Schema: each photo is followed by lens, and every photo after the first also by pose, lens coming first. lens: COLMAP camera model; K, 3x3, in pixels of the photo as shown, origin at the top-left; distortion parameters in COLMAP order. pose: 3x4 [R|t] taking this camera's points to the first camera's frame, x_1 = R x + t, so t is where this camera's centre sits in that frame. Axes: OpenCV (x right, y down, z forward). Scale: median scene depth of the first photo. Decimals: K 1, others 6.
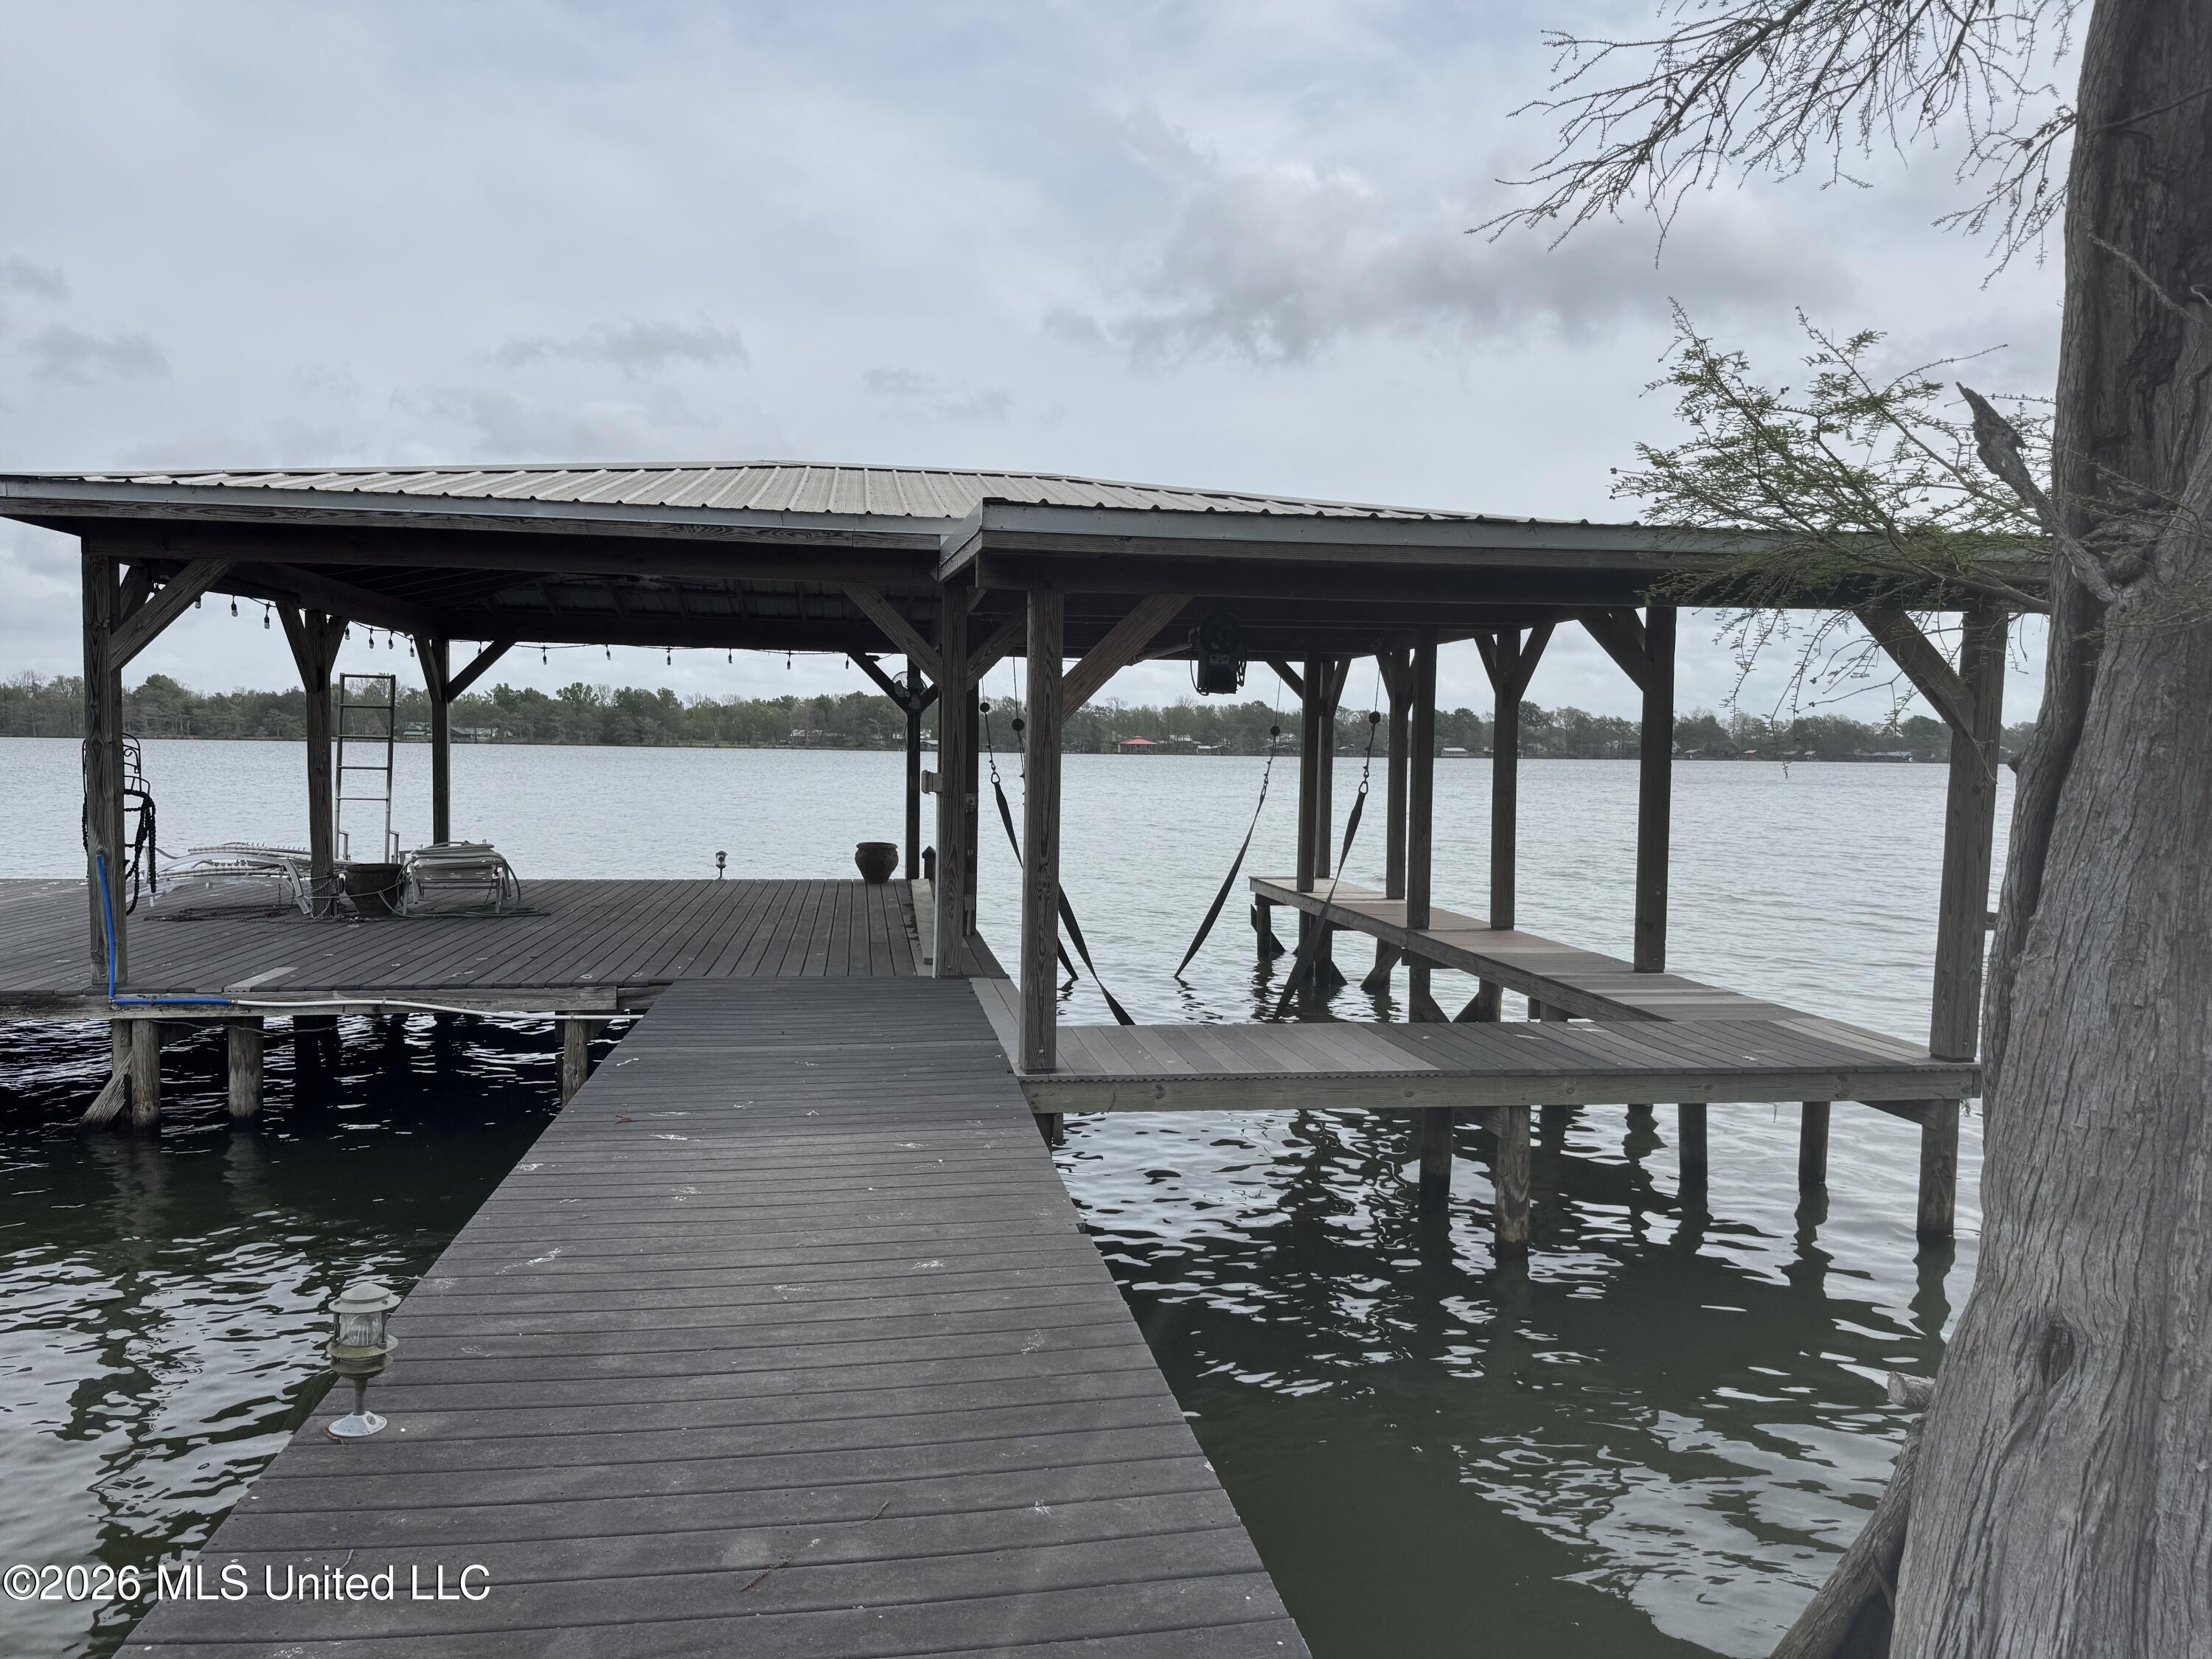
lens RADIAL K [[1558.3, 0, 1106.0], [0, 1558.3, 829.5], [0, 0, 1]] dist [0.053253, 0.000454]
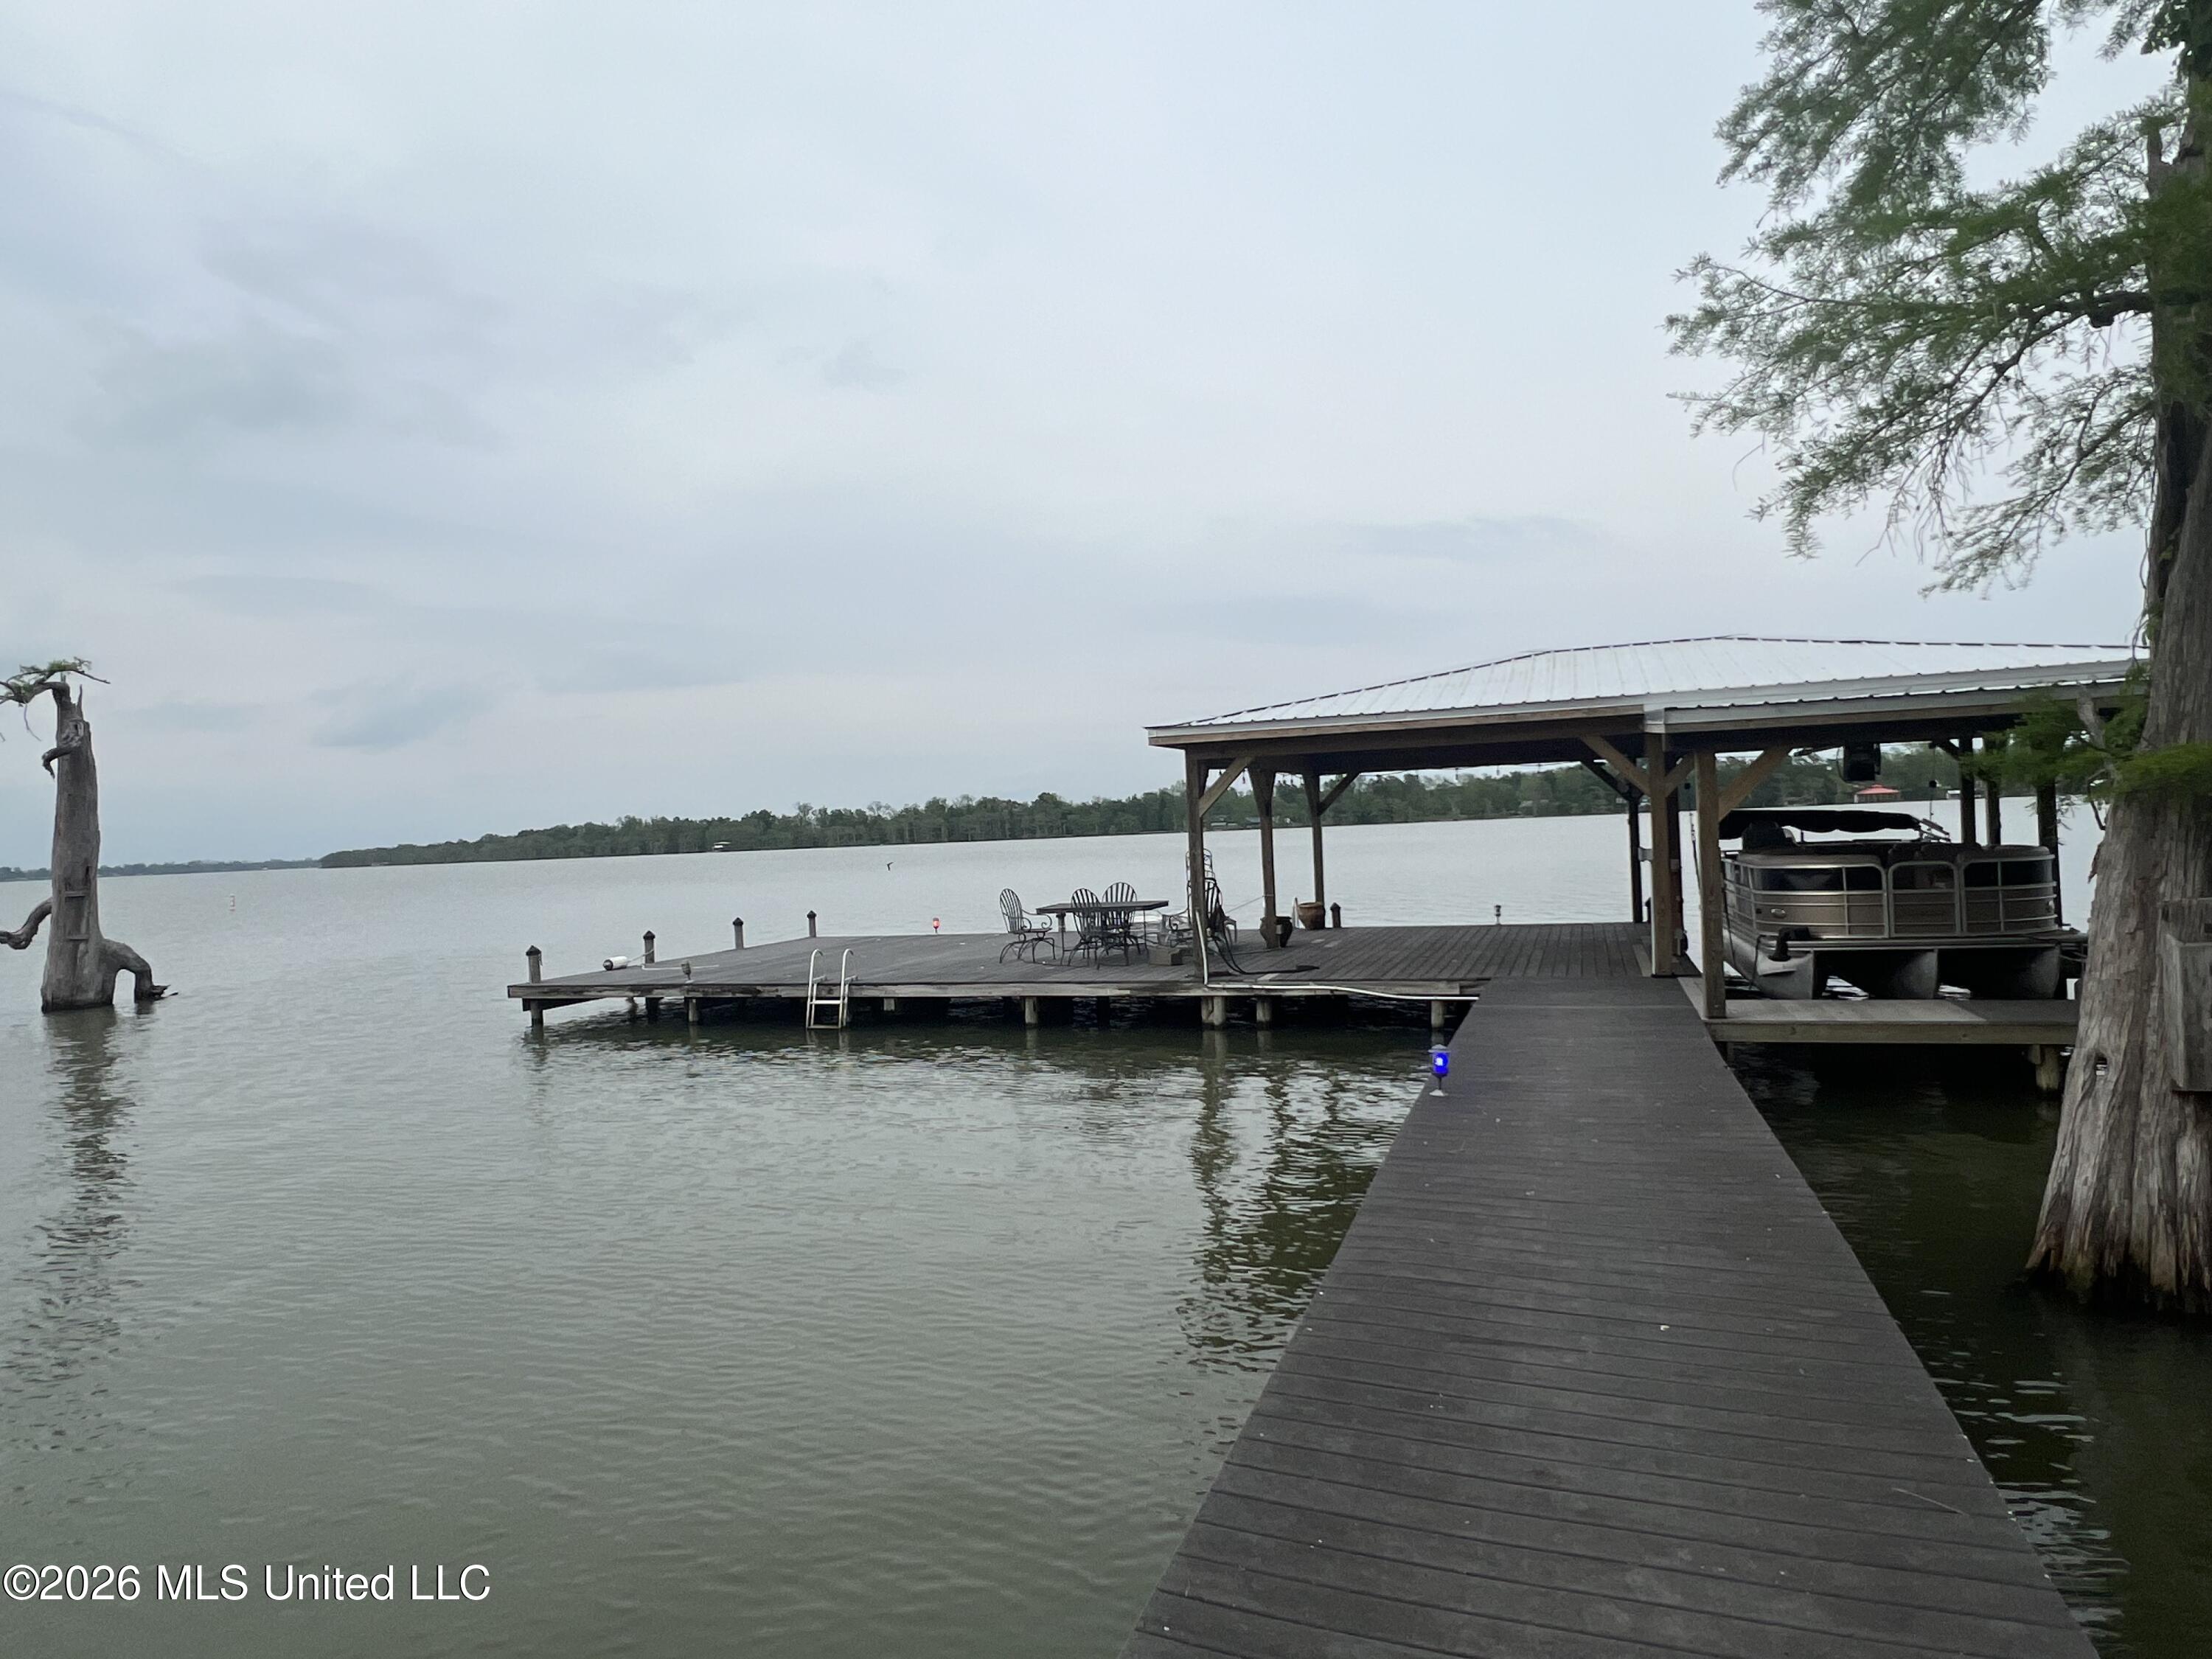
lens RADIAL K [[1420.8, 0, 1106.0], [0, 1420.8, 829.5], [0, 0, 1]] dist [-0.000870, 0.000184]
pose [[0.885381, -0.050050, -0.462163, 0.061054], [0.029322, 0.998220, -0.051929, 0.002819], [0.463940, 0.032426, 0.885273, -0.462319]]
